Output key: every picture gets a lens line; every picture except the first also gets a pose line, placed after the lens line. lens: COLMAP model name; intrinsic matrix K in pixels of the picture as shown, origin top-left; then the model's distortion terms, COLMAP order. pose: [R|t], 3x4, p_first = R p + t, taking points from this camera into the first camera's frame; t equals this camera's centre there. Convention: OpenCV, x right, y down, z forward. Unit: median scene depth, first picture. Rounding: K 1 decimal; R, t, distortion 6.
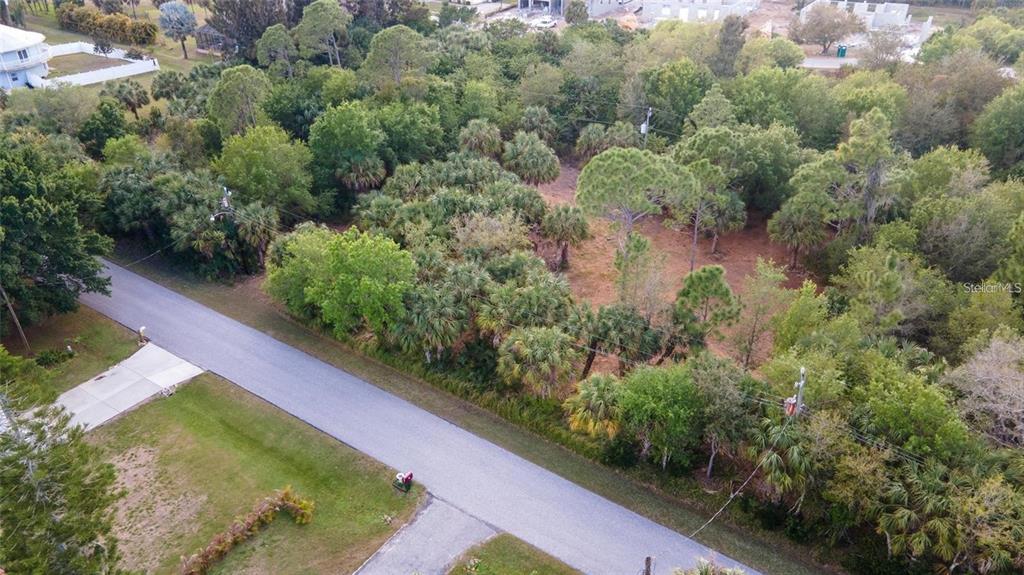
lens RADIAL K [[742.4, 0, 508.3], [0, 742.4, 285.5], [0, 0, 1]] dist [0.040111, 0.023984]
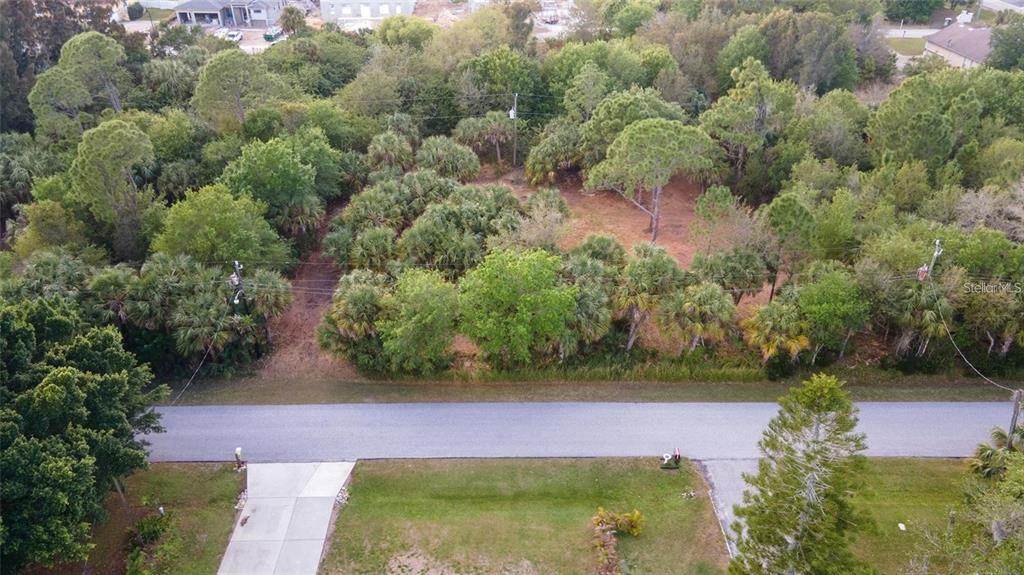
lens RADIAL K [[742.4, 0, 511.4], [0, 742.4, 289.5], [0, 0, 1]] dist [0.040111, 0.023984]
pose [[0.812893, -0.288431, 0.505977, -0.529113], [0.285477, 0.954564, 0.085505, -0.079100], [-0.507649, 0.074938, 0.858299, 0.139214]]
